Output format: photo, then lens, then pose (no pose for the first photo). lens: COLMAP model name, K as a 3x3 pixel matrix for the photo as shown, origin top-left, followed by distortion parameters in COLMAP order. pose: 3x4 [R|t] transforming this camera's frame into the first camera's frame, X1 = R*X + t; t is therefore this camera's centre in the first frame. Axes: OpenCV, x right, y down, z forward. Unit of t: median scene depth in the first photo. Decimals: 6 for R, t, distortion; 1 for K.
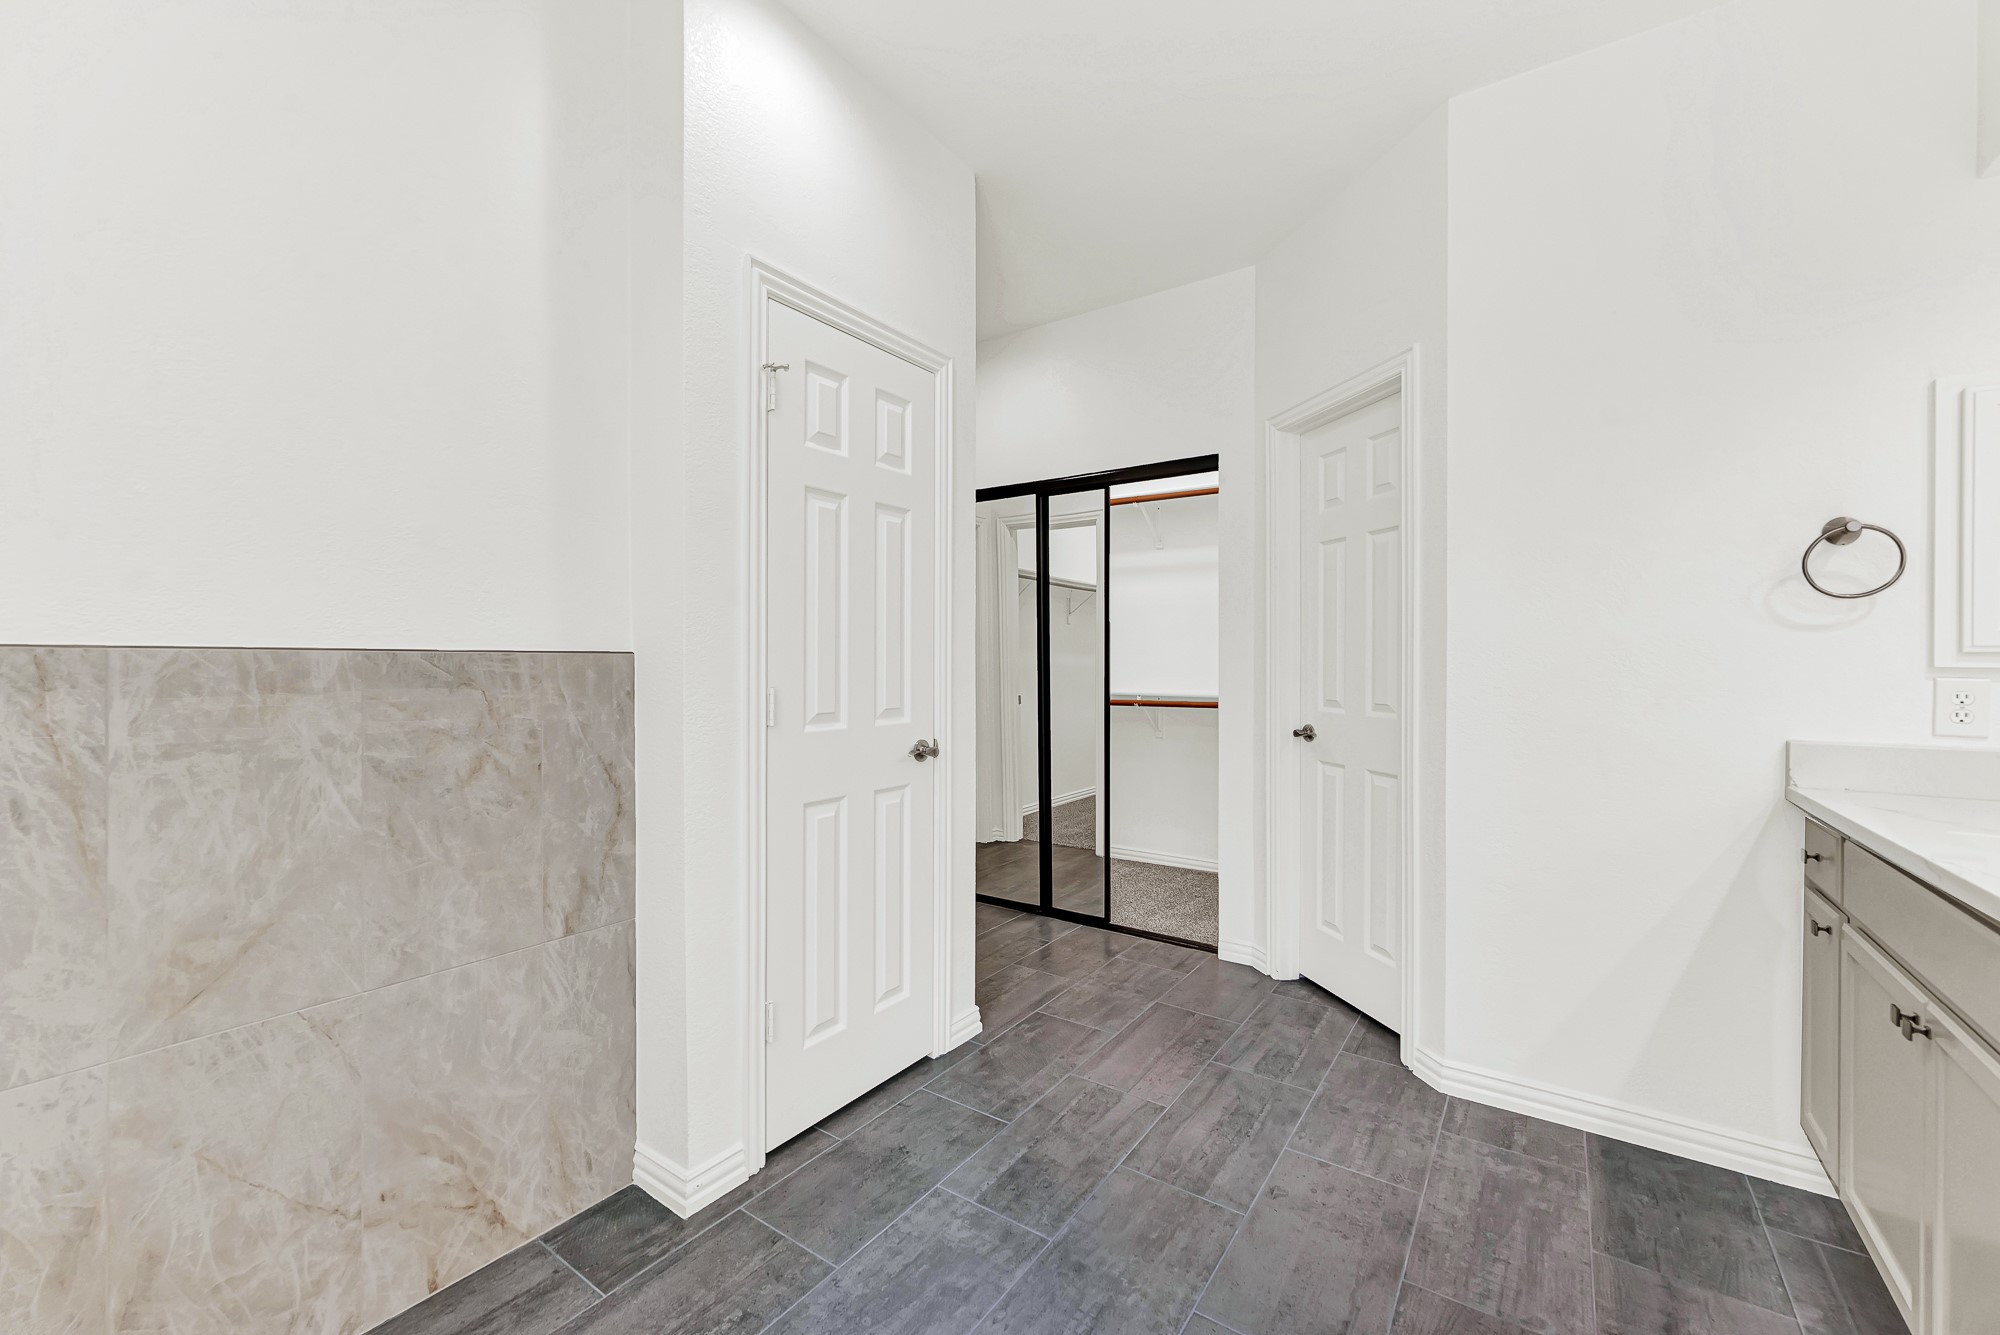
lens RADIAL K [[805.8, 0, 1005.9], [0, 805.8, 654.0], [0, 0, 1]] dist [0.001243, -0.000159]
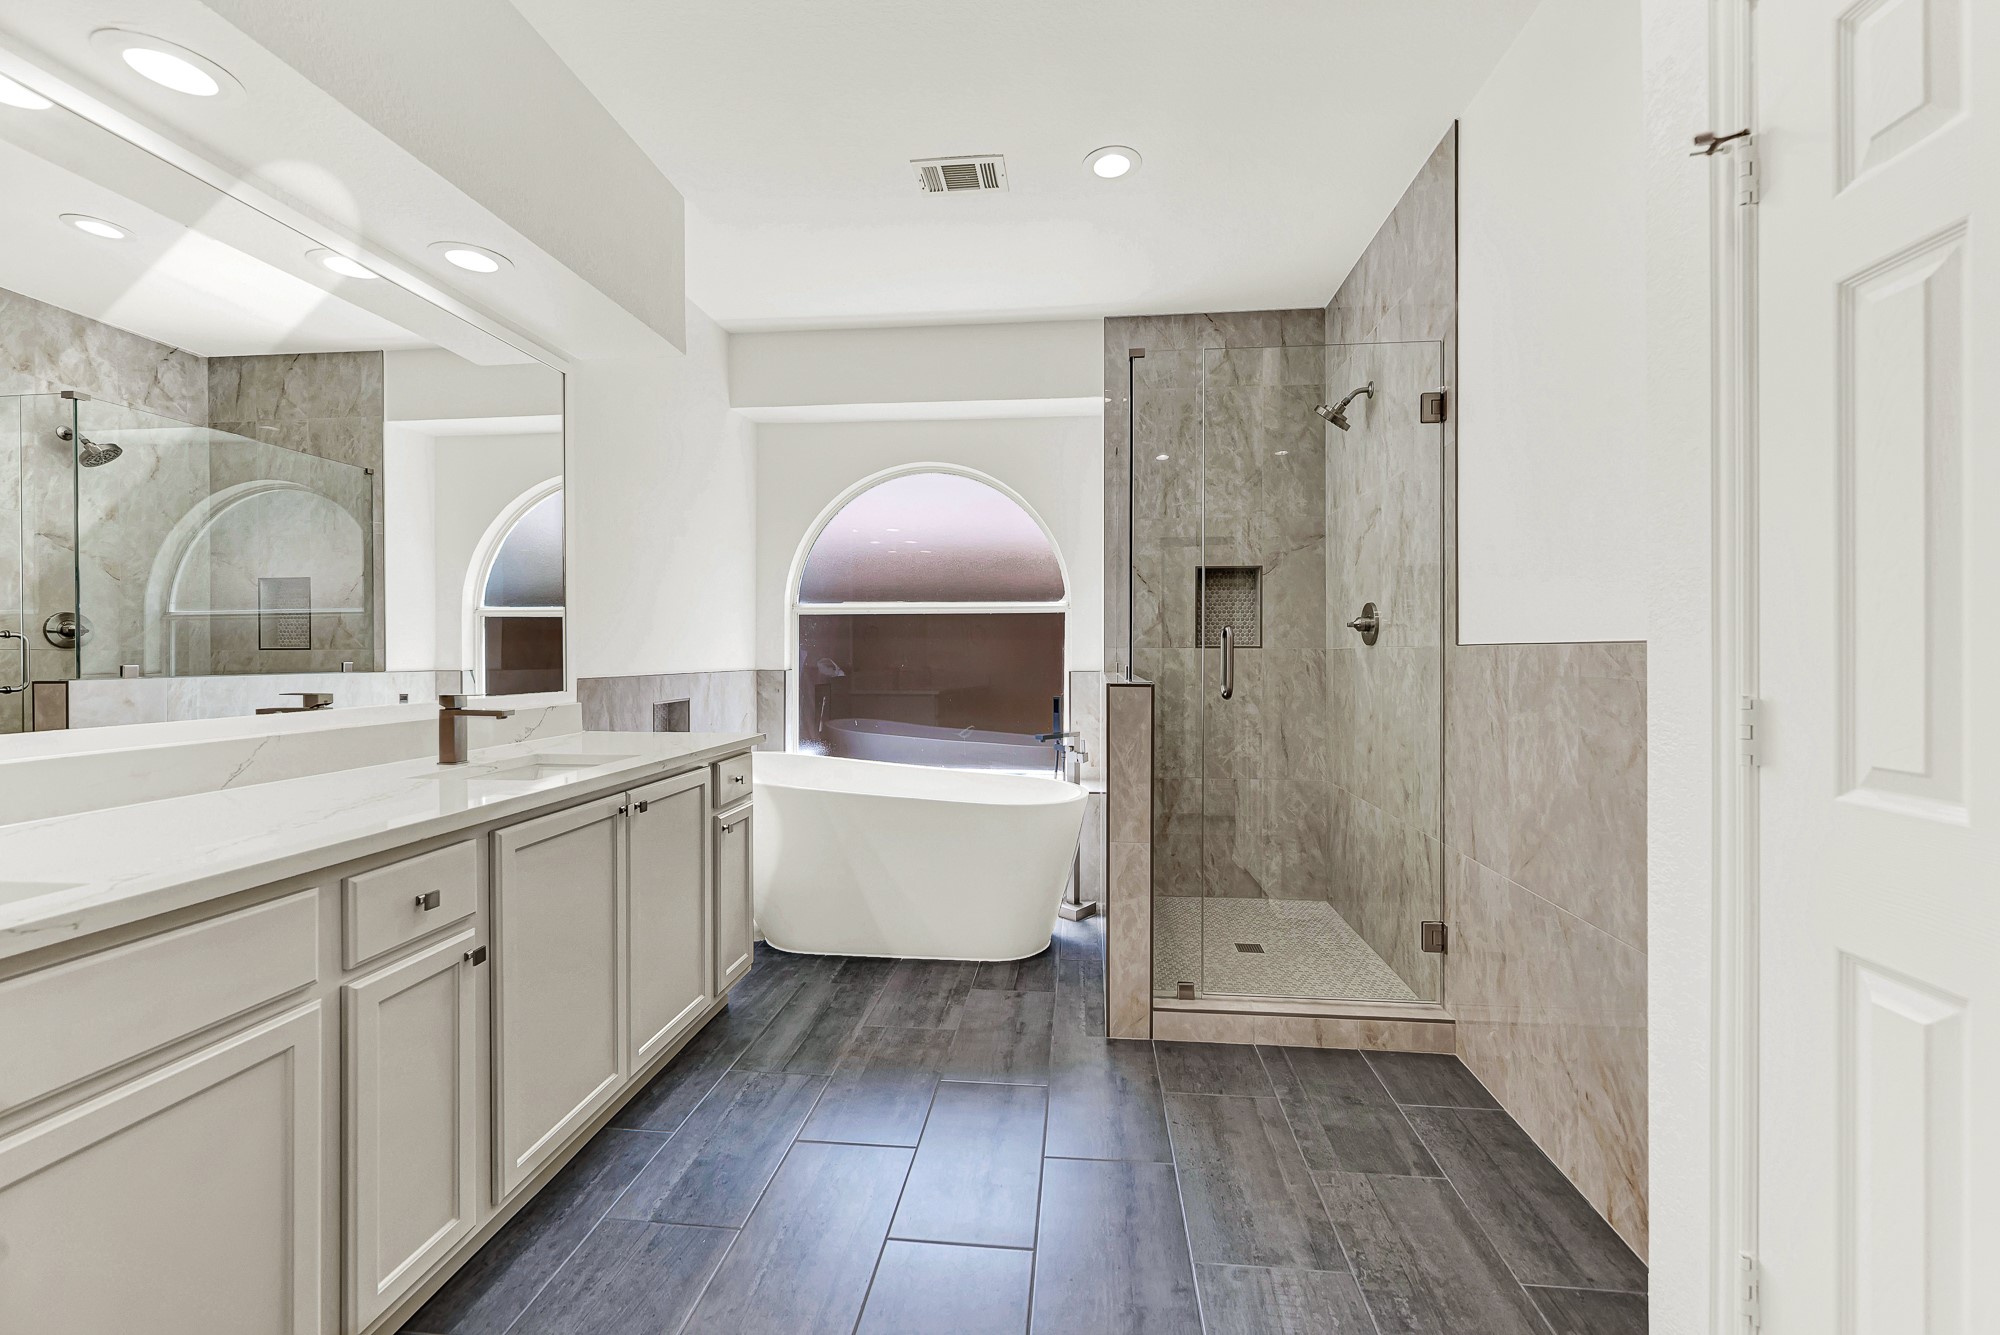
lens RADIAL K [[805.8, 0, 1005.9], [0, 805.8, 654.0], [0, 0, 1]] dist [0.001243, -0.000159]
pose [[-0.877828, -0.000859, -0.478975, 0.553389], [0.002100, 0.999982, -0.005643, 0.016492], [0.478971, -0.005959, -0.877810, 1.598957]]
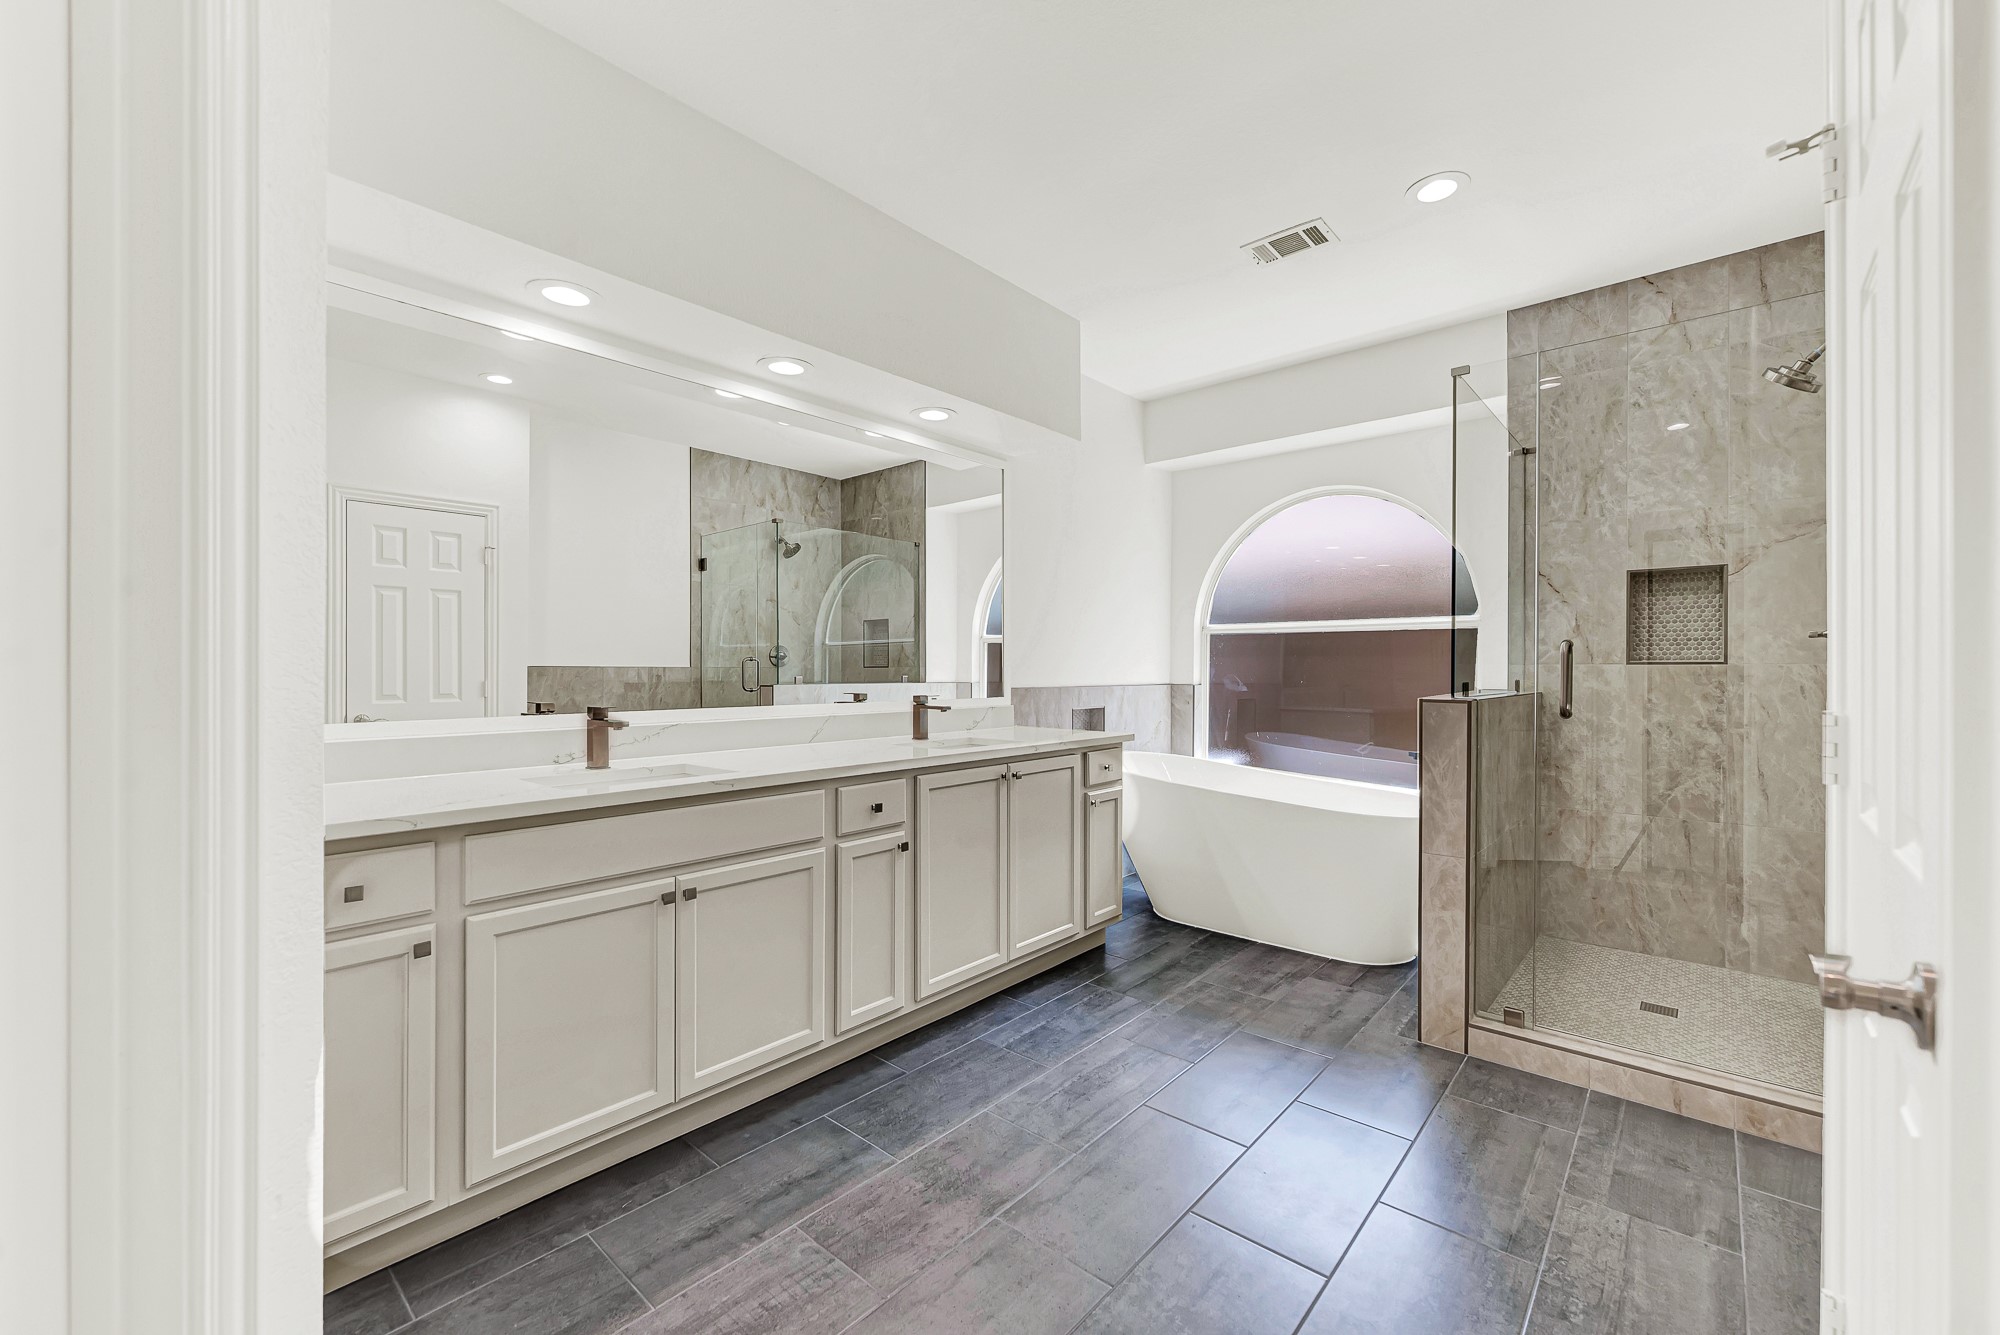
lens RADIAL K [[810.1, 0, 1000.0], [0, 810.1, 667.5], [0, 0, 1]] dist [0.000798, 0.000142]
pose [[-0.992558, -0.002686, 0.121742, 0.251718], [-0.003949, 0.999941, -0.010133, 0.022450], [-0.121707, -0.010538, -0.992510, 2.063645]]
